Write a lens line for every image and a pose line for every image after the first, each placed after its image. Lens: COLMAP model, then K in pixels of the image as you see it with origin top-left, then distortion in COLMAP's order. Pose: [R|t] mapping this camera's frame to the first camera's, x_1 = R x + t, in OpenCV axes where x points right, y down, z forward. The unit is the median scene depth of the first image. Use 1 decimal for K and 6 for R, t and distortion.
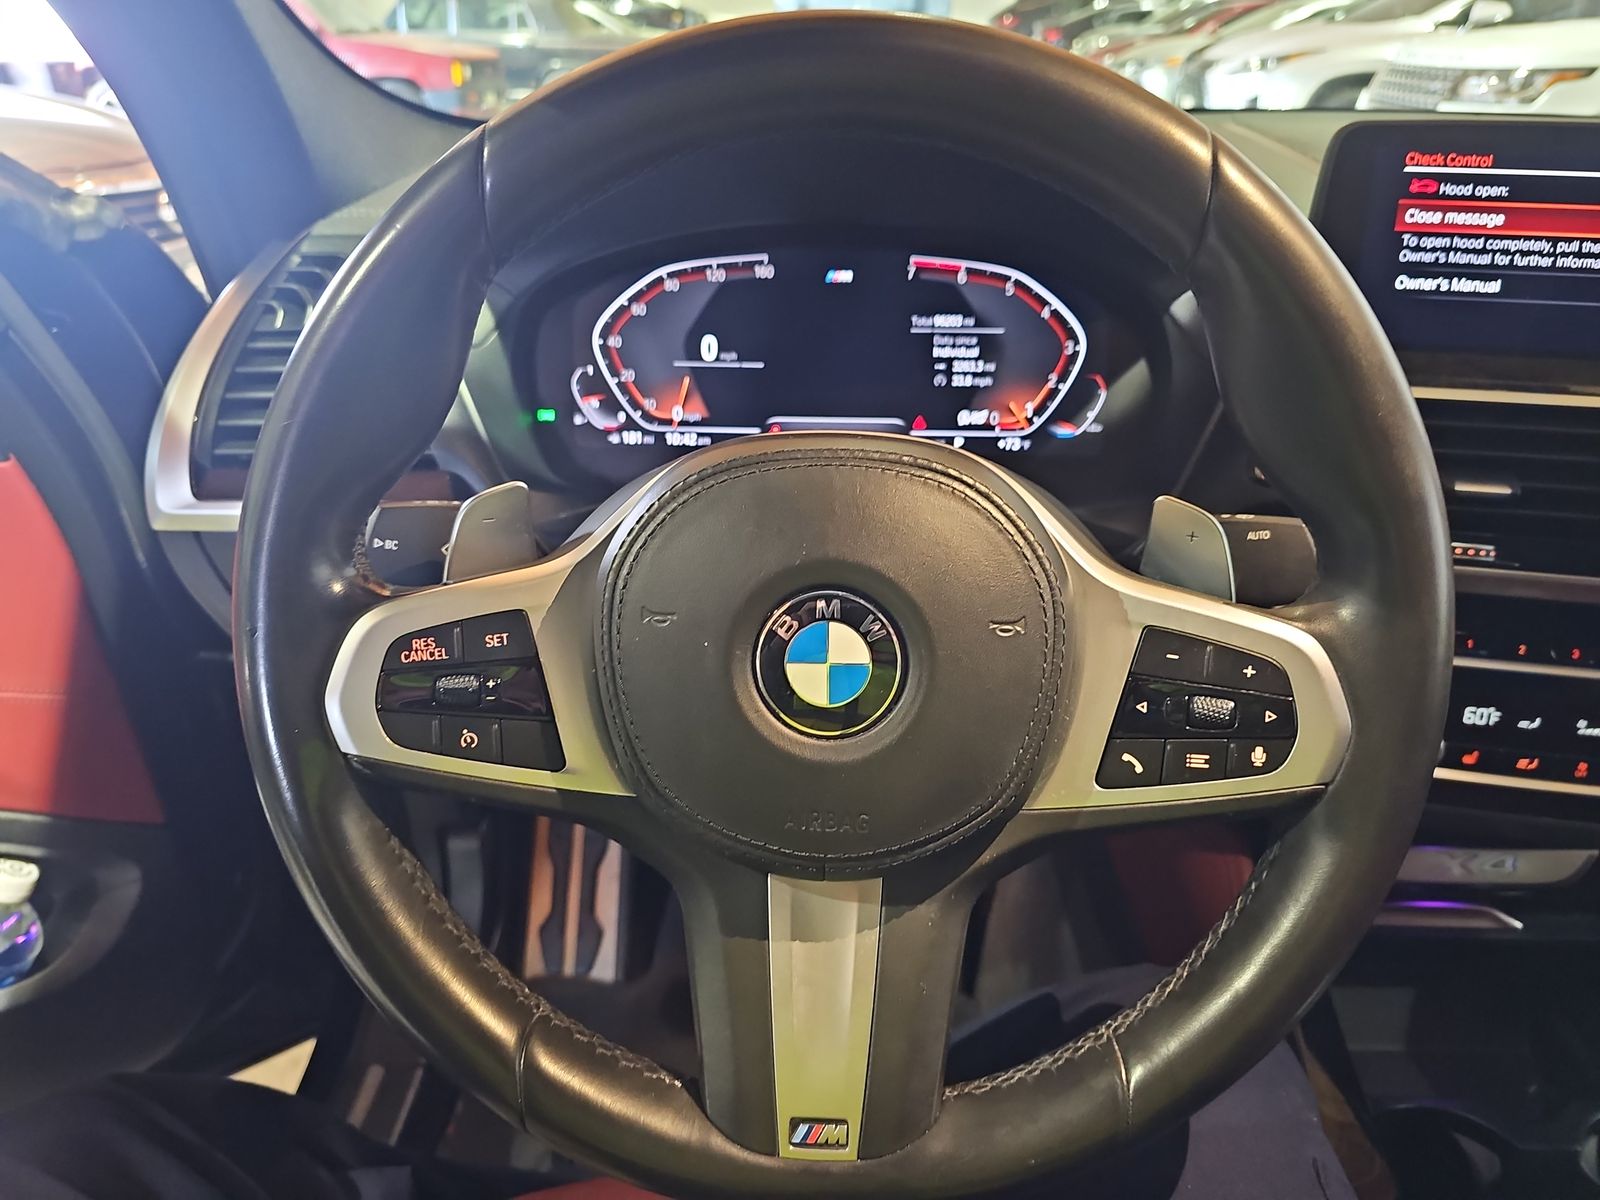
lens RADIAL K [[1063.6, 0, 873.2], [0, 1063.6, 590.6], [0, 0, 1]] dist [0.034212, -0.059925]
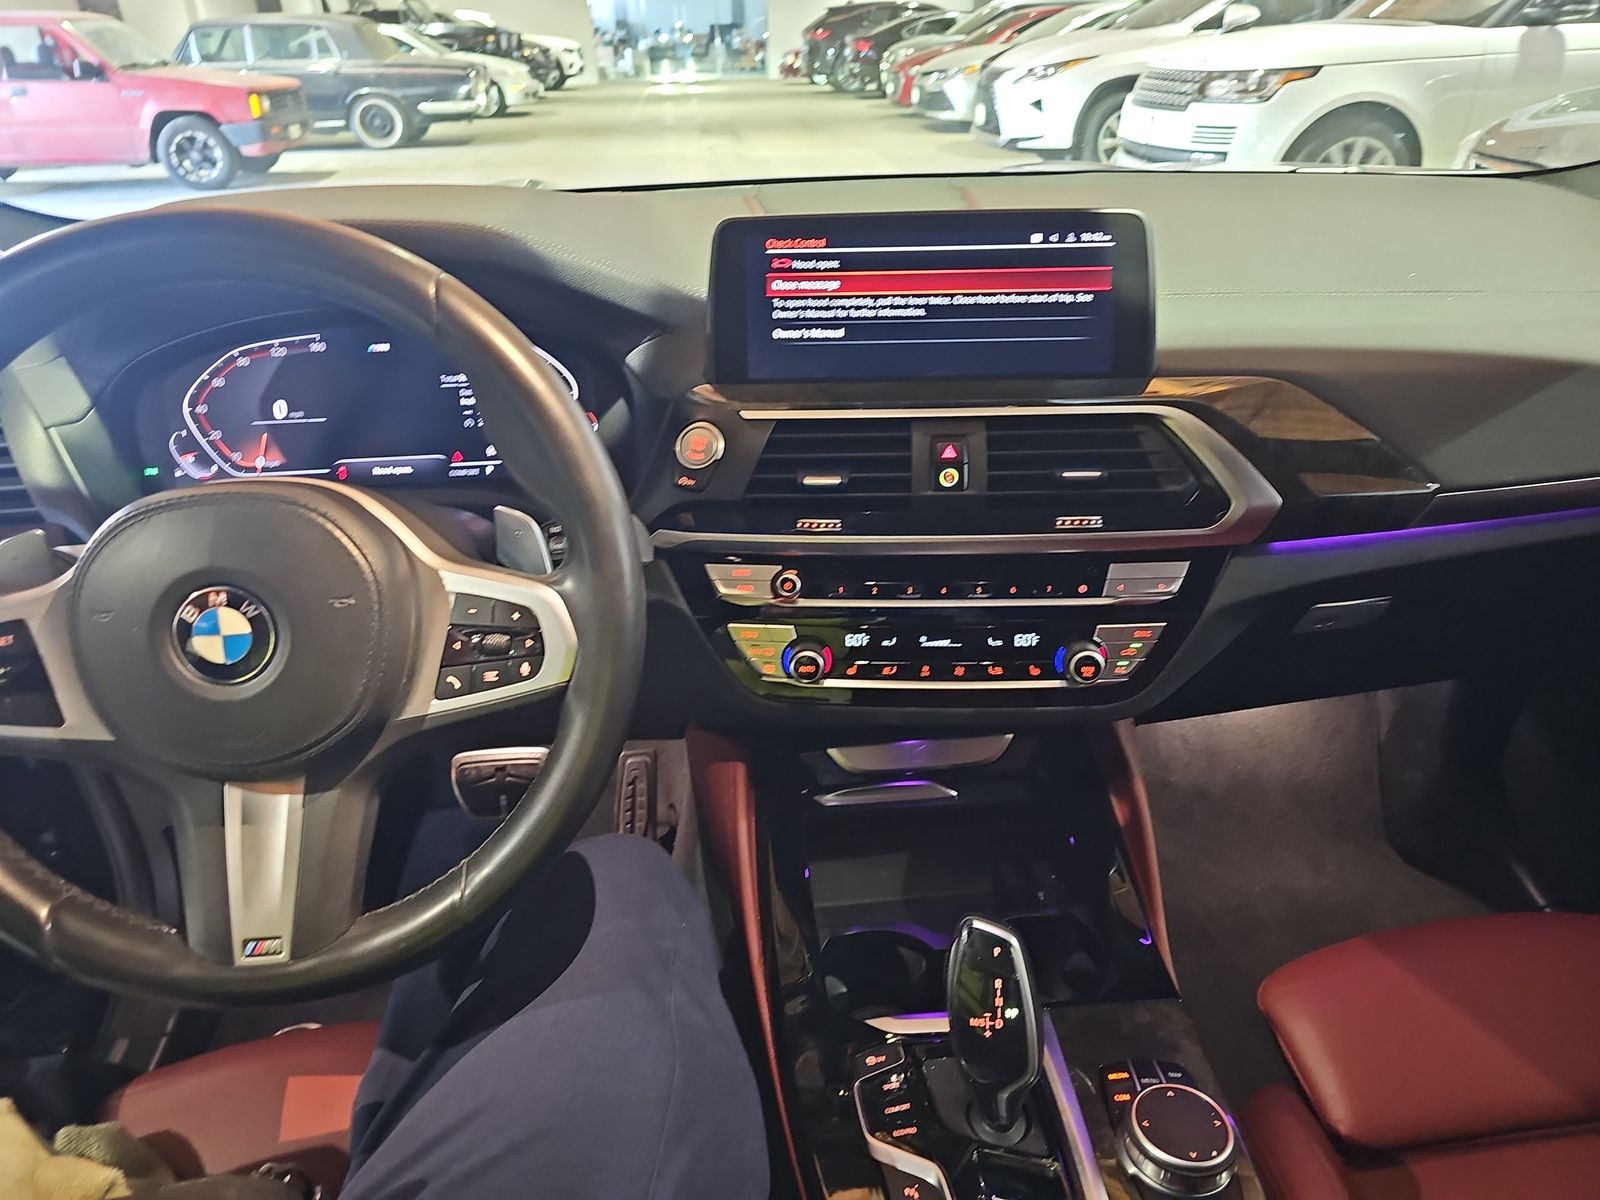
lens RADIAL K [[1007.2, 0, 817.5], [0, 1007.2, 605.3], [0, 0, 1]] dist [0.034979, -0.030301]
pose [[0.990806, -0.087272, 0.103380, 0.387892], [0.085711, 0.996130, 0.019454, 0.042012], [-0.104677, -0.010414, 0.994452, -0.315381]]
